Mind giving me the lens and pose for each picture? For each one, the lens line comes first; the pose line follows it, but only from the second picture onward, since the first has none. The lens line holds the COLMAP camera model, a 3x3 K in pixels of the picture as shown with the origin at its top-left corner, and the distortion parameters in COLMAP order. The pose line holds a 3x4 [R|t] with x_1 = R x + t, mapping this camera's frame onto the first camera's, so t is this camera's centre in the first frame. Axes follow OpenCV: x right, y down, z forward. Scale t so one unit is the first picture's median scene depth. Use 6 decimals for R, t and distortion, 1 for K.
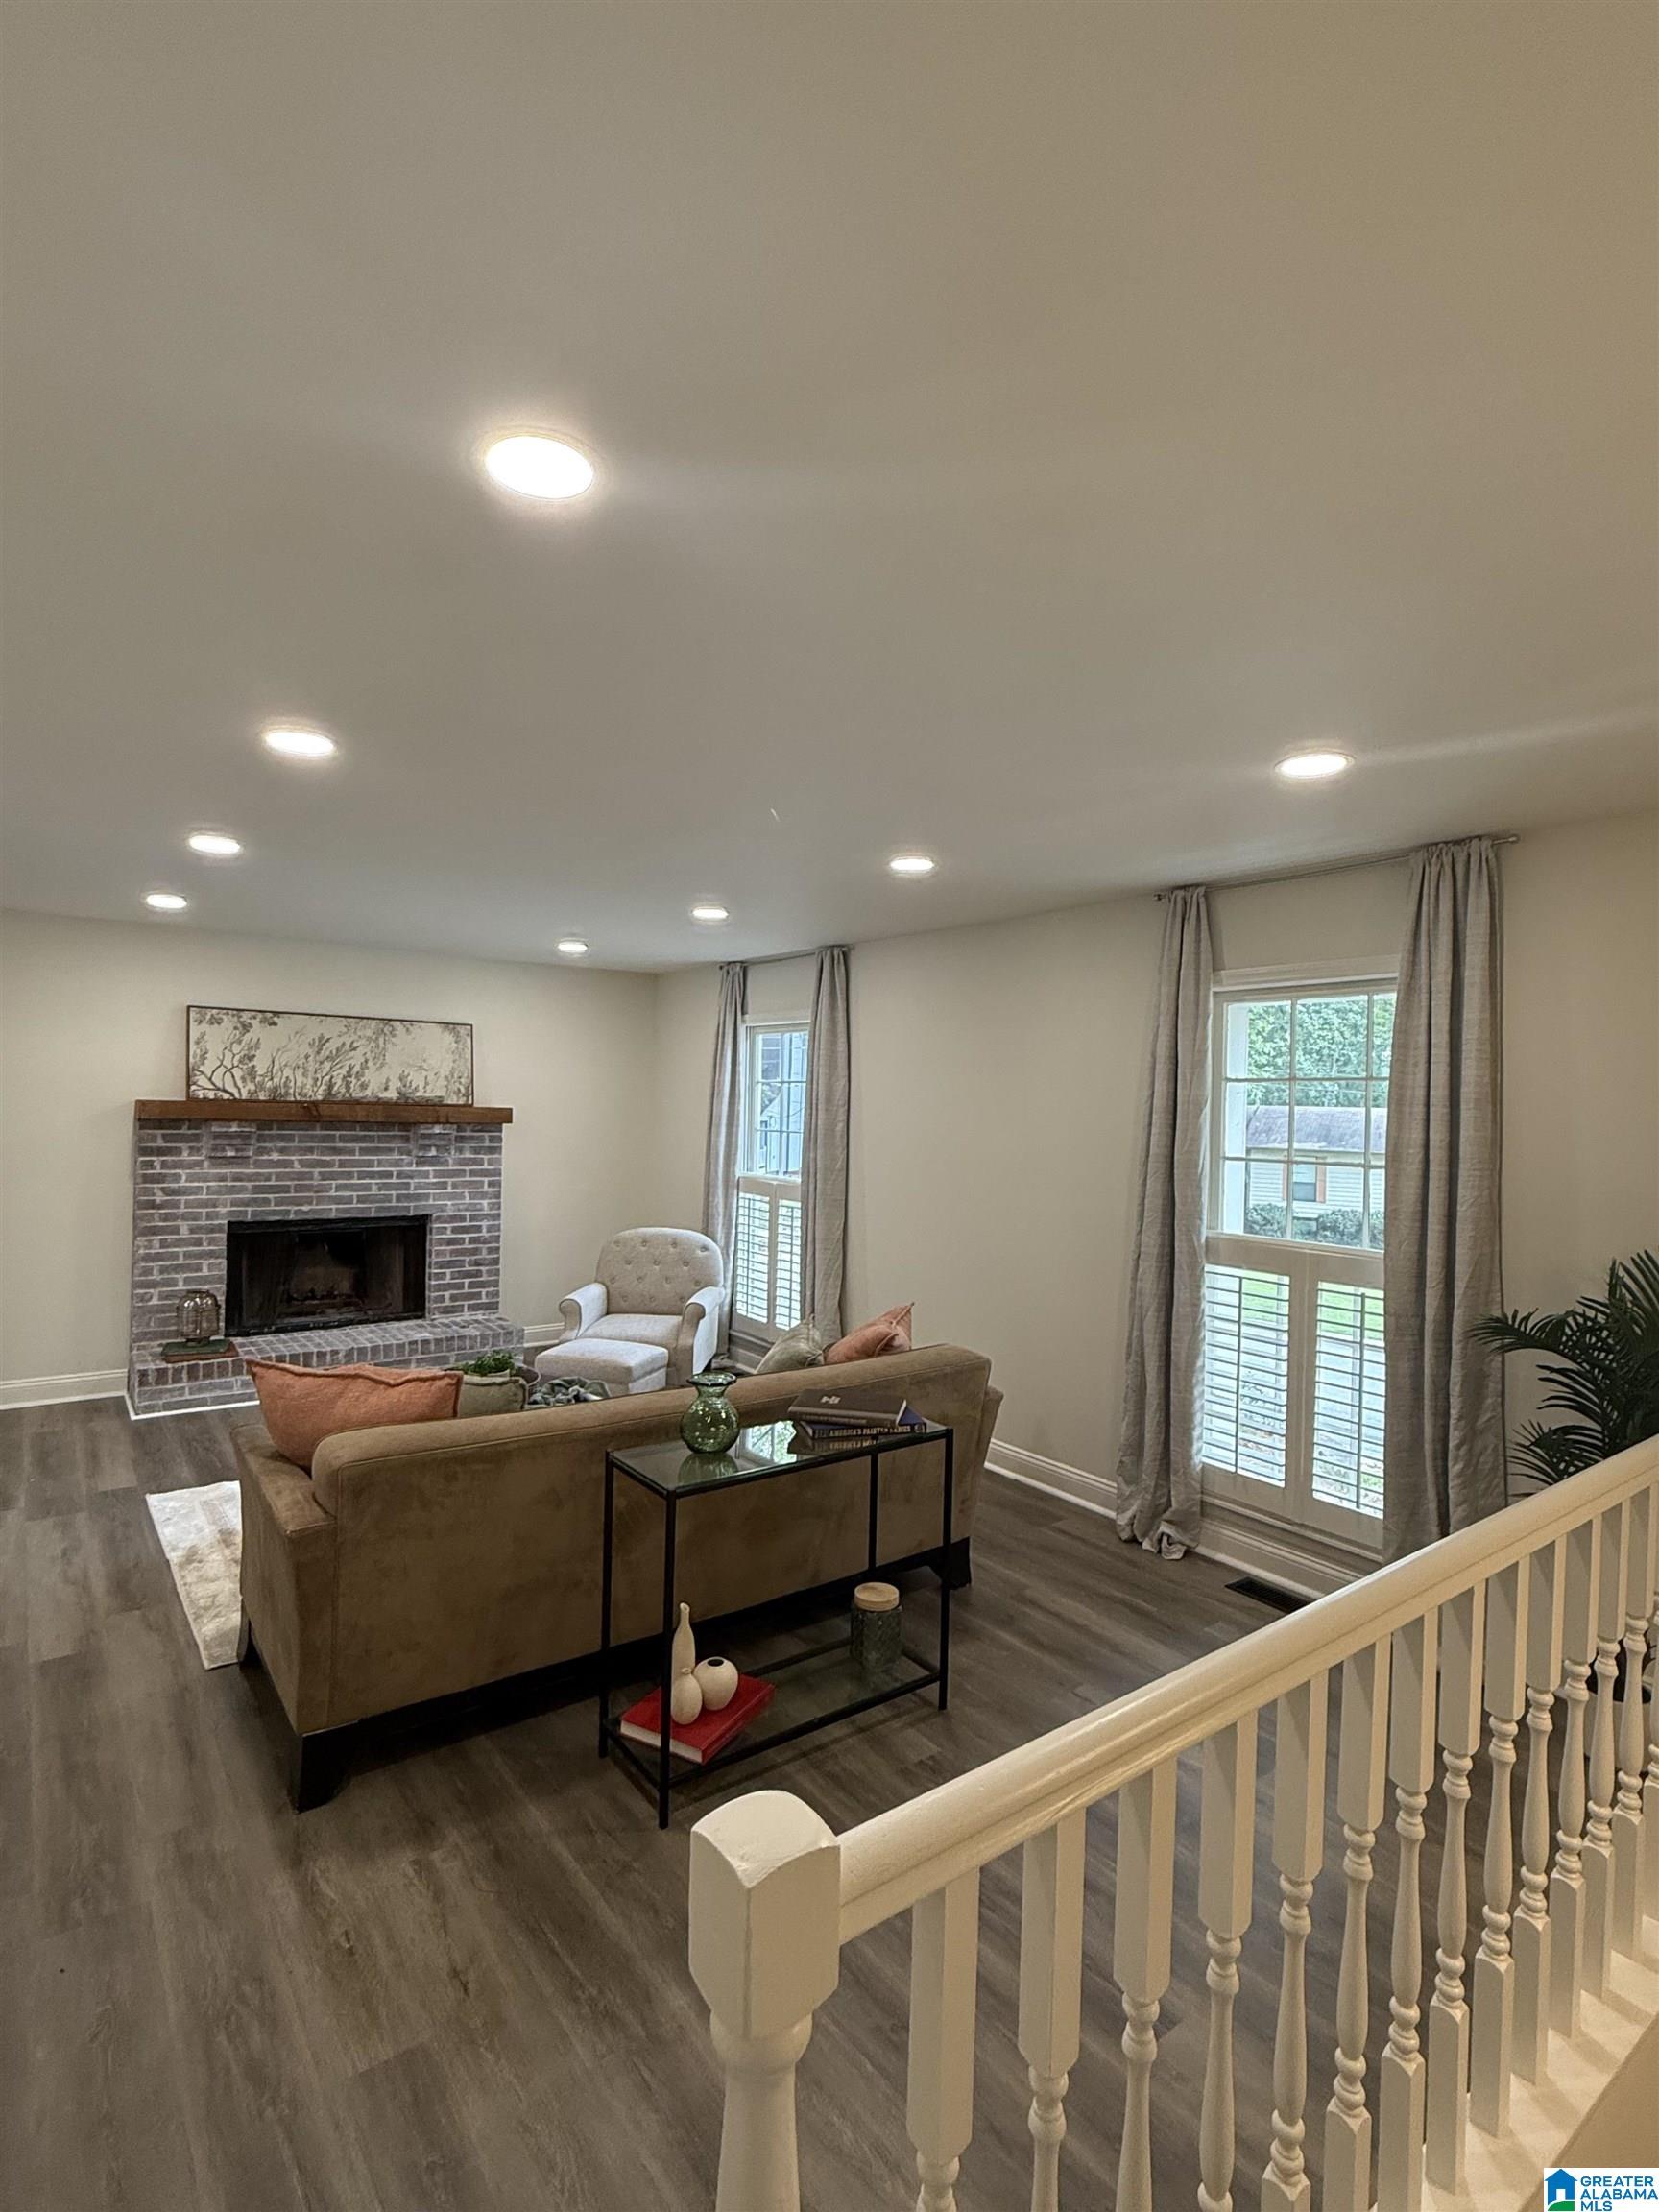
lens RADIAL K [[1097.0, 0, 823.5], [0, 1097.0, 1113.2], [0, 0, 1]] dist [-0.001805, -0.000666]
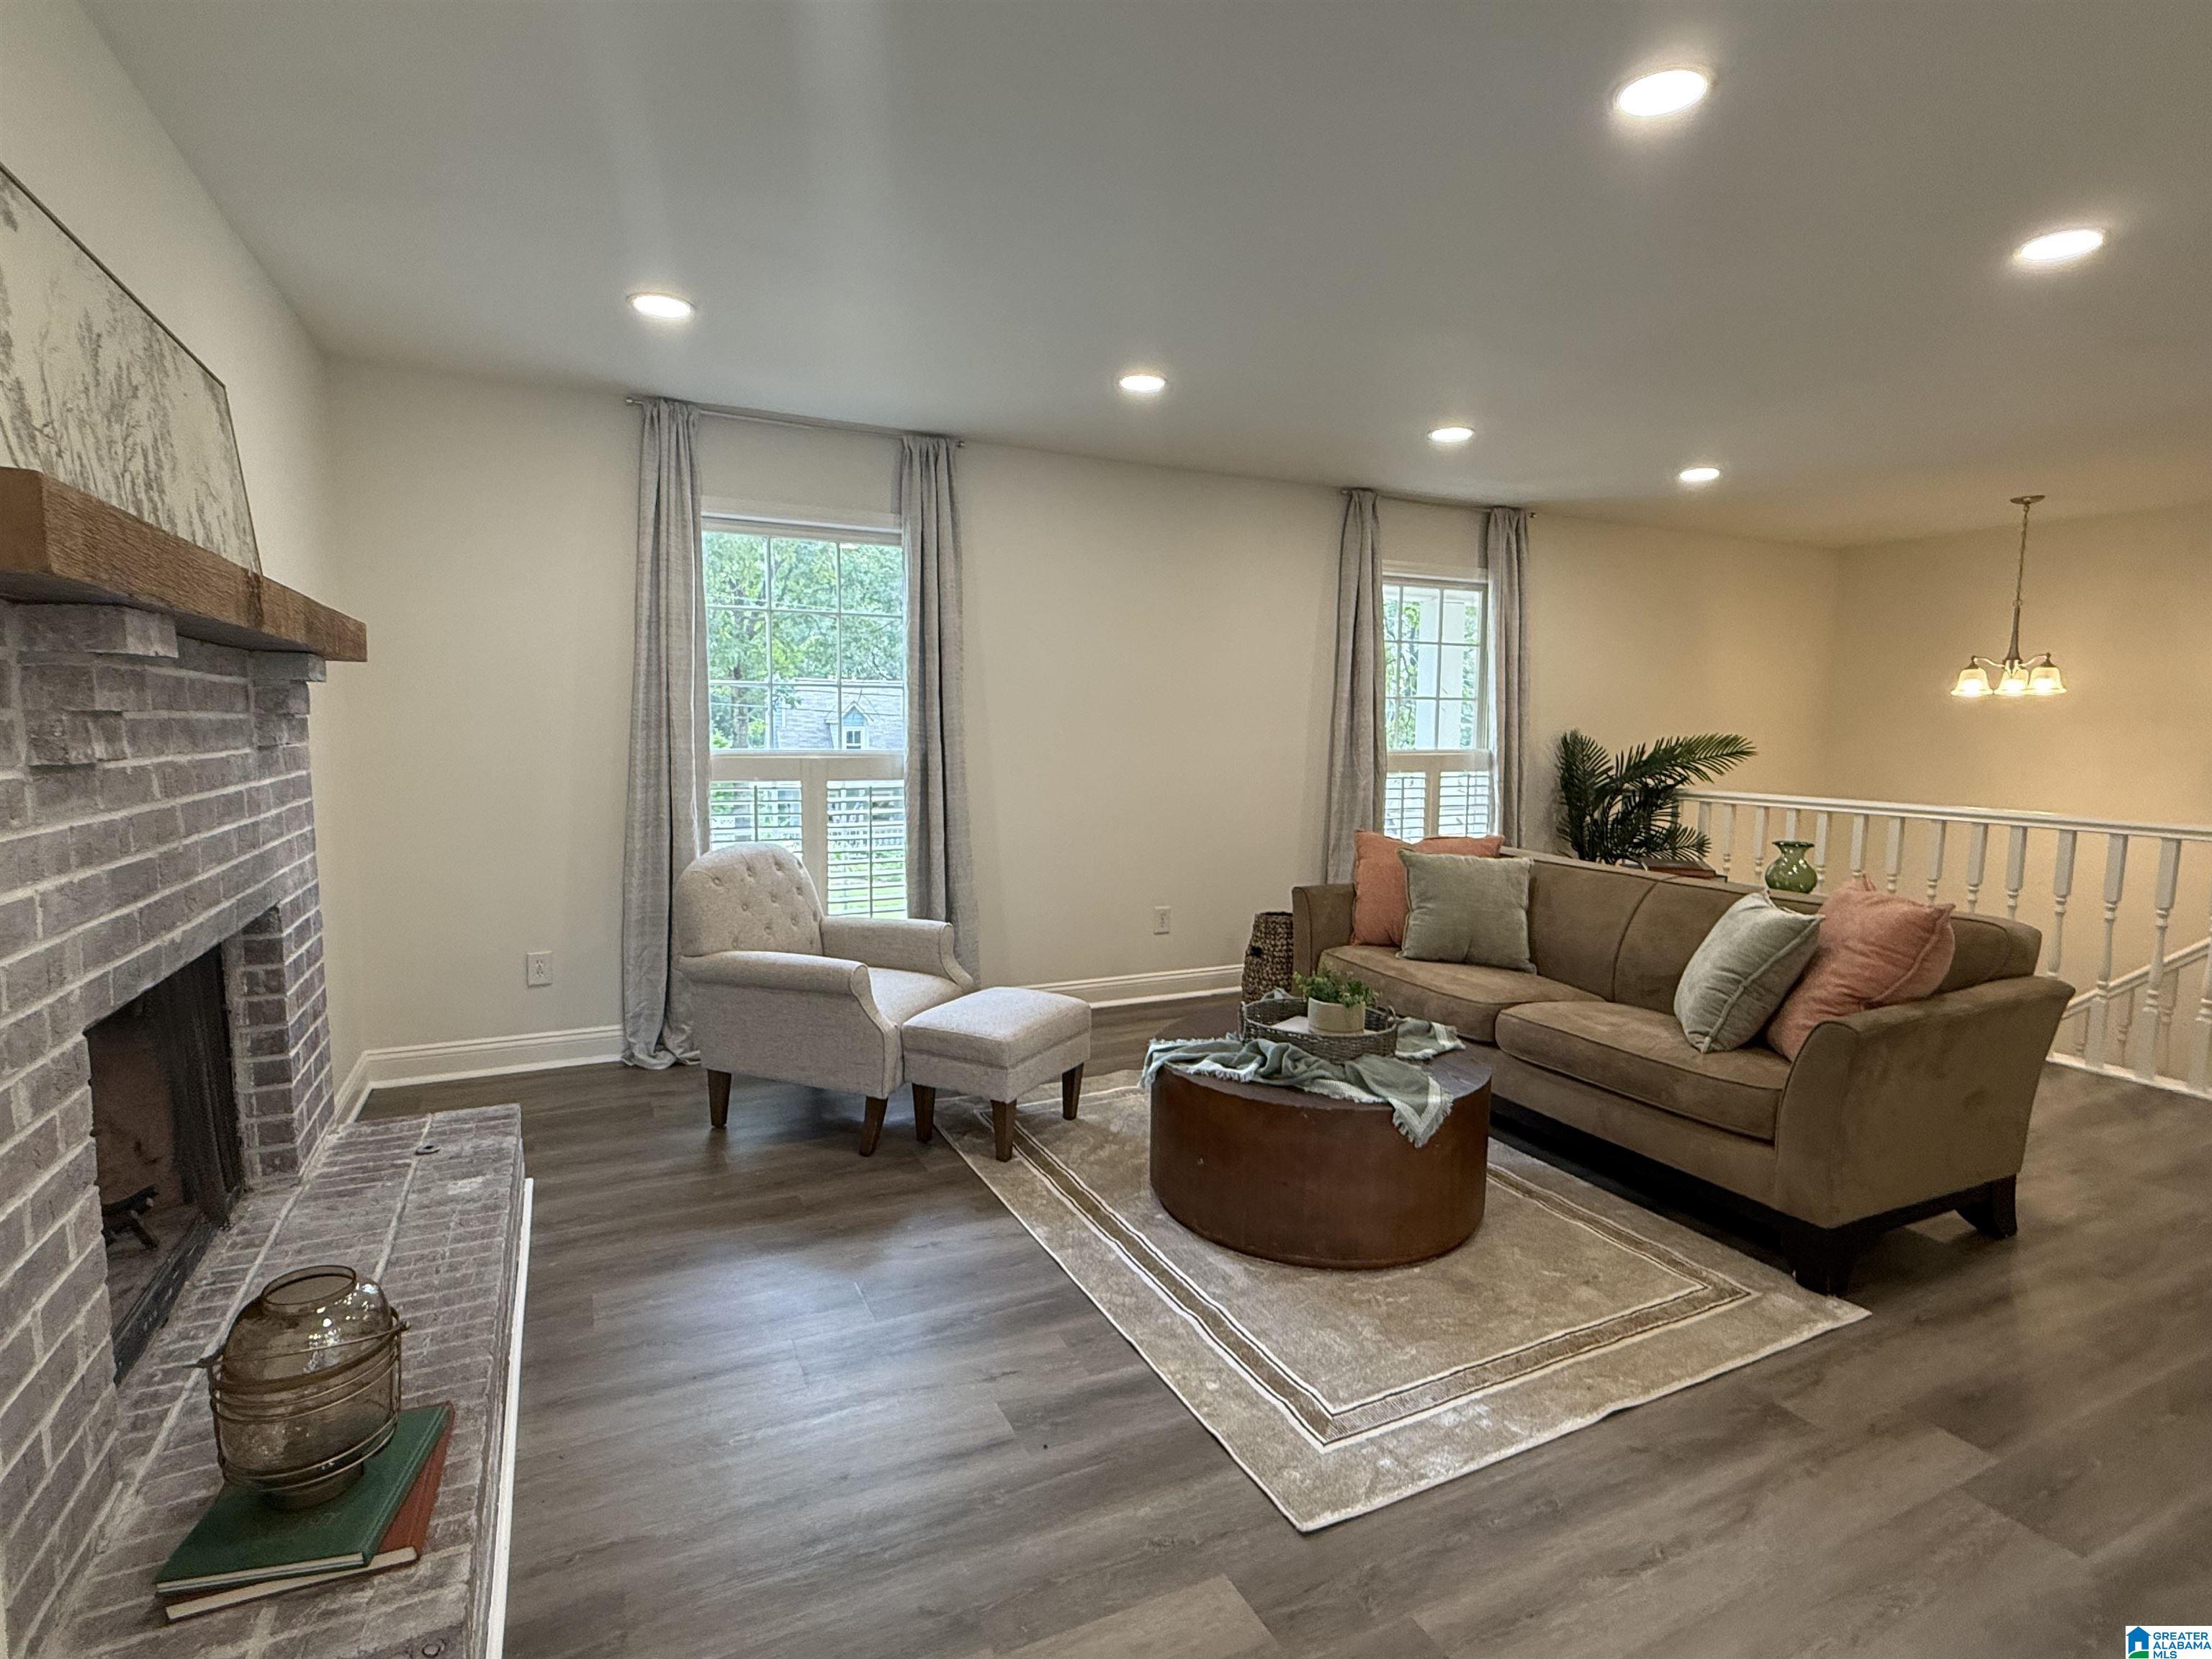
lens RADIAL K [[1097.0, 0, 1095.3], [0, 1097.0, 824.1], [0, 0, 1]] dist [-0.001805, -0.000666]
pose [[0.188066, -0.124907, 0.974181, -1.070808], [-0.009986, 0.991586, 0.129067, 0.024603], [-0.982106, -0.034001, 0.185236, 1.068977]]
